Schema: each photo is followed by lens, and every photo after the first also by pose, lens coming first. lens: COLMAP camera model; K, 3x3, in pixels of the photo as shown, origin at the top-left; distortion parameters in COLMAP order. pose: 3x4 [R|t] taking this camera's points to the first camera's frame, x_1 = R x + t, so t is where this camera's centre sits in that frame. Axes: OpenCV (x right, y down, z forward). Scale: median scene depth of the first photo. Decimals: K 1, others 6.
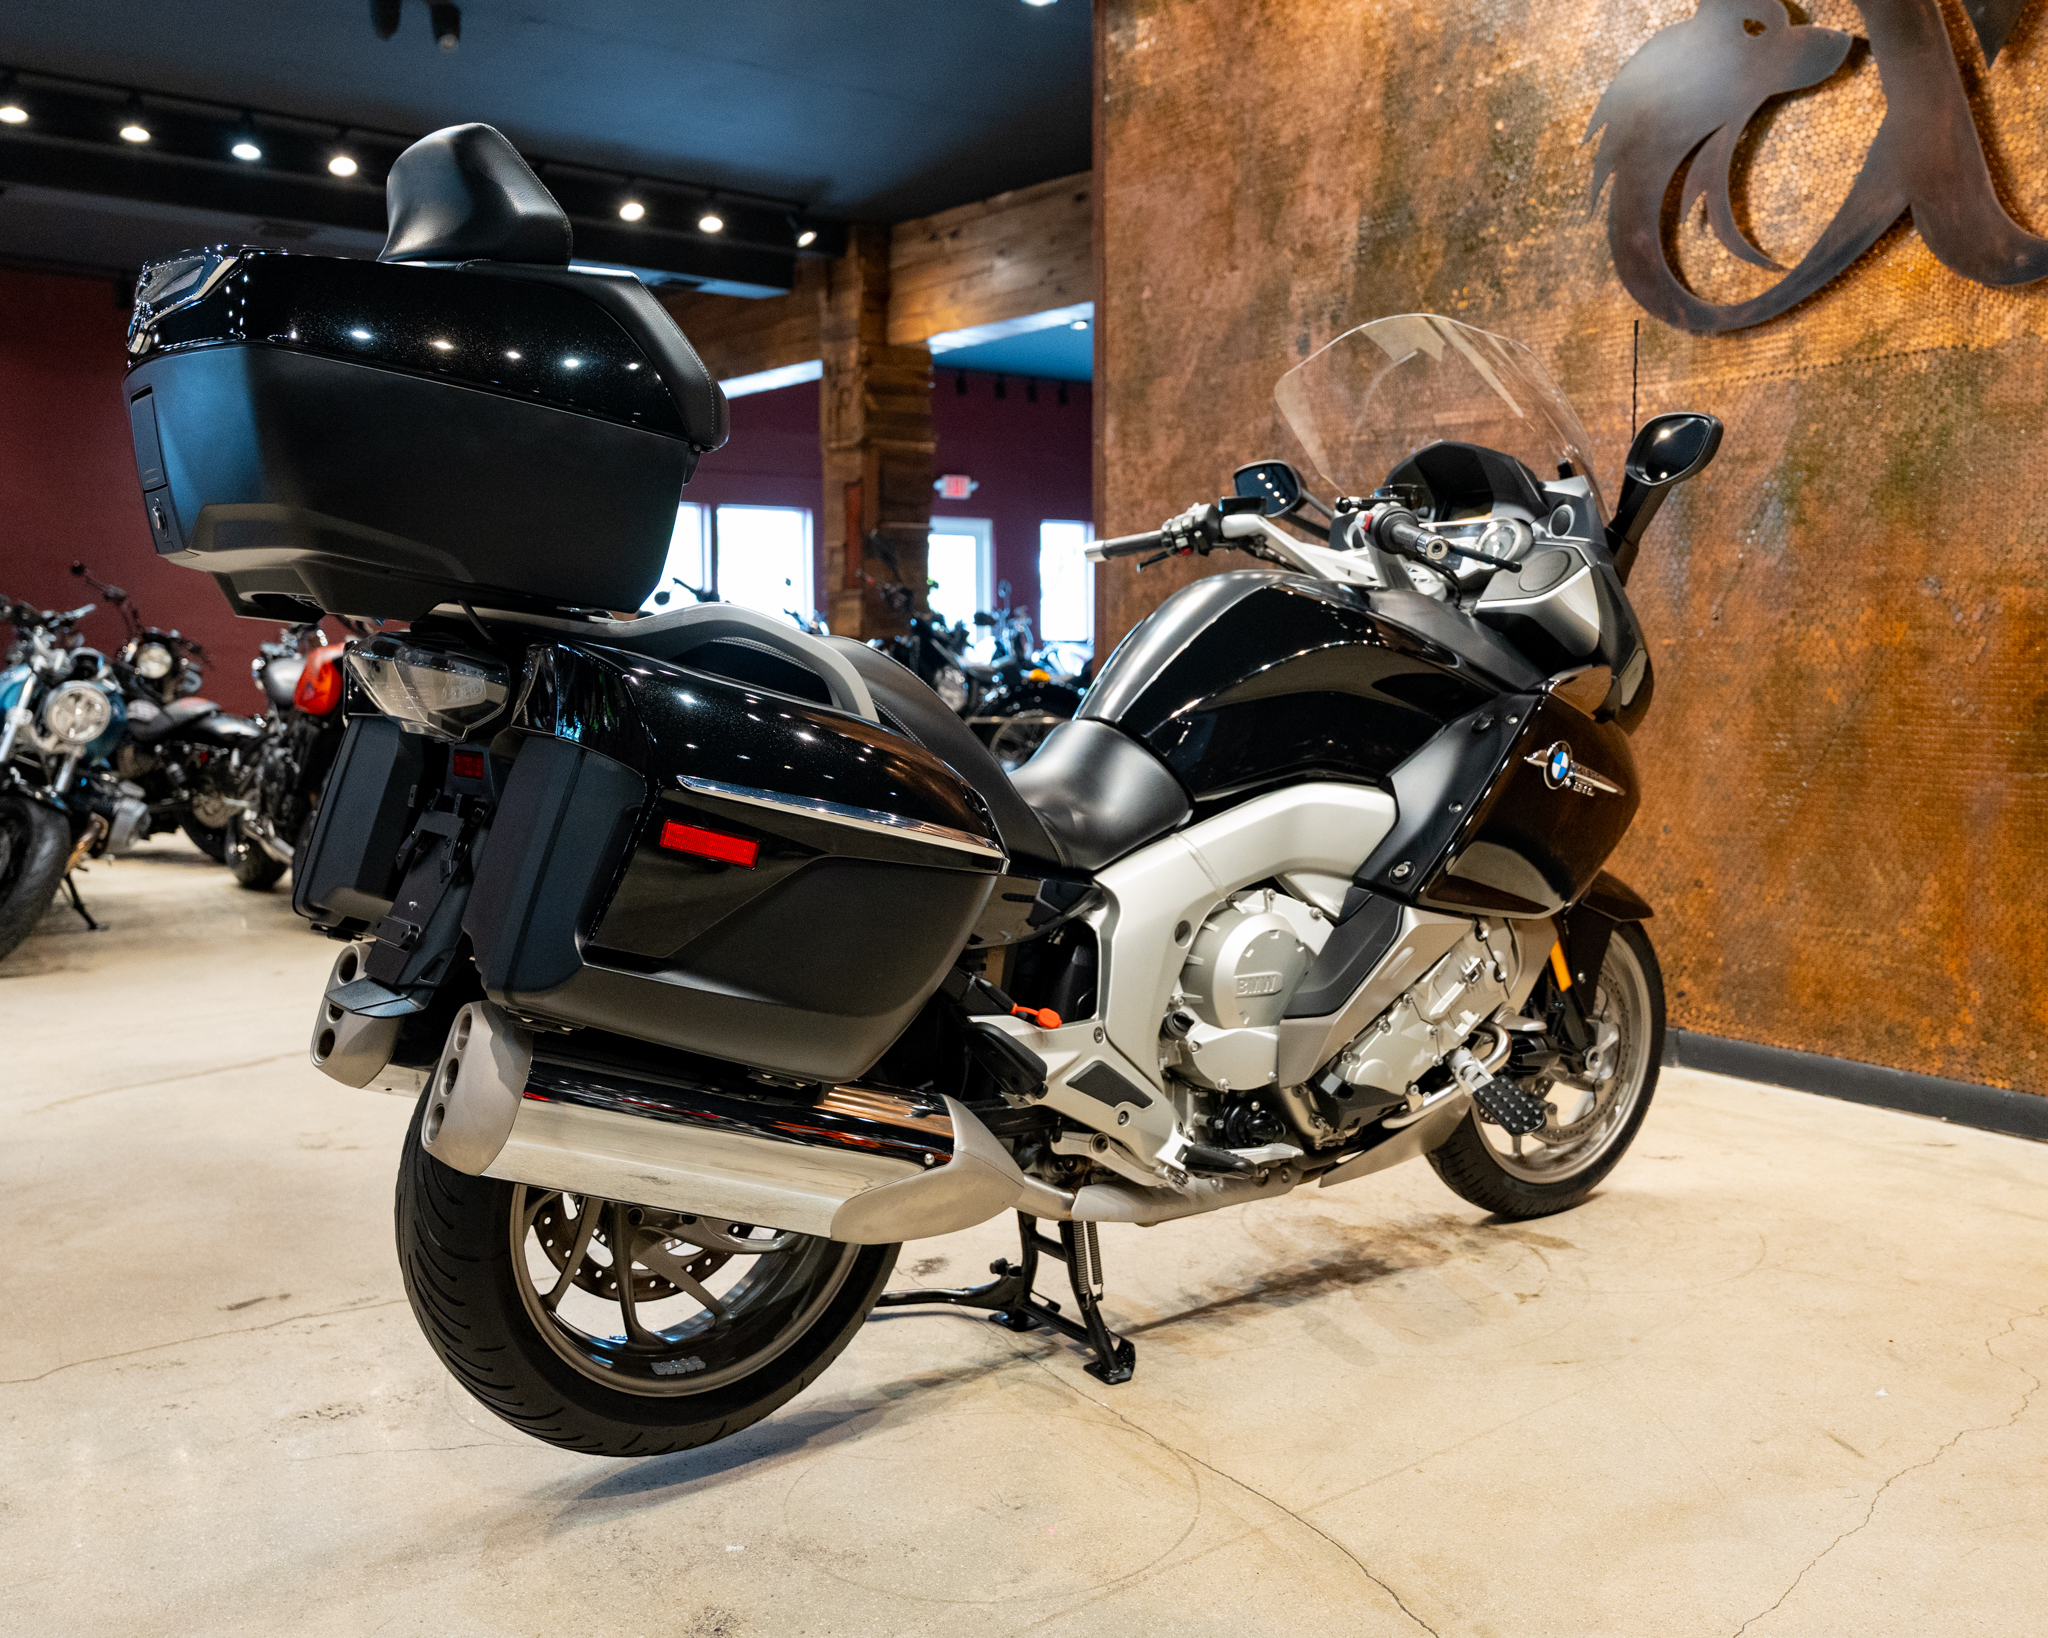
lens RADIAL K [[1734.6, 0, 1024.0], [0, 1734.6, 742.6], [0, 0, 1]] dist [-0.009126, -0.000023]
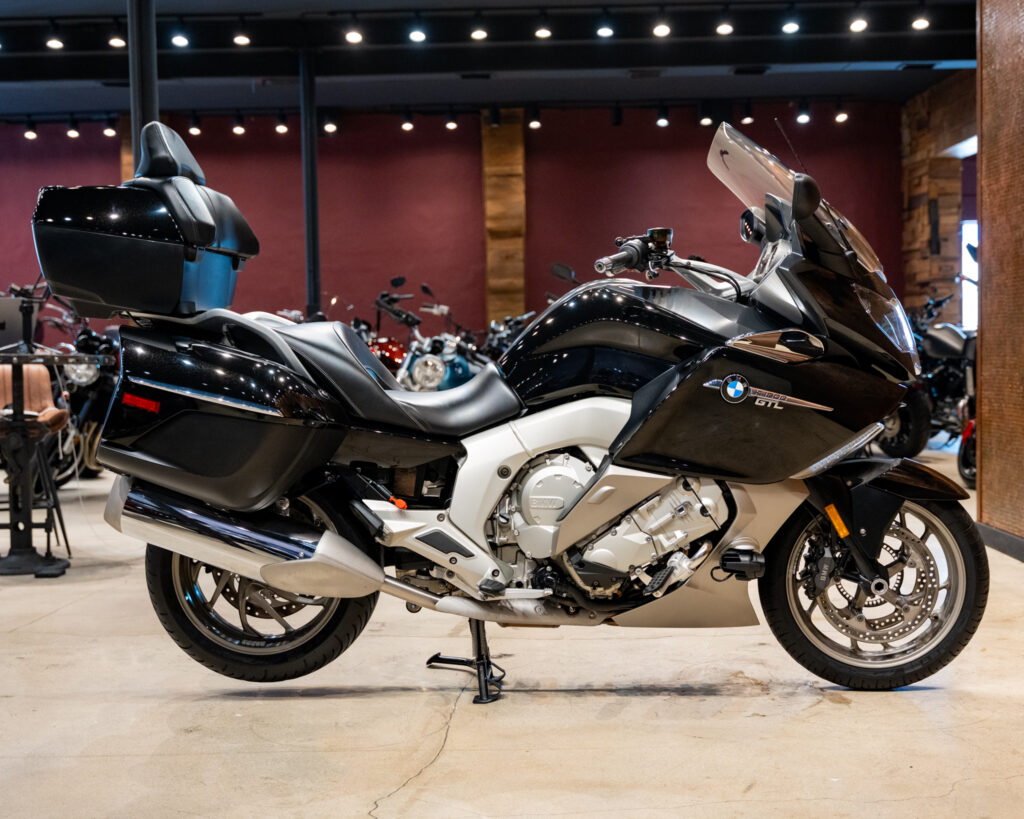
lens RADIAL K [[1323.3, 0, 512.0], [0, 1323.3, 409.5], [0, 0, 1]] dist [0.008193, -0.025591]
pose [[0.790128, 0.017977, -0.612678, 0.969601], [-0.017235, 0.999826, 0.007110, 0.029462], [0.612699, 0.004941, 0.790301, -0.146759]]
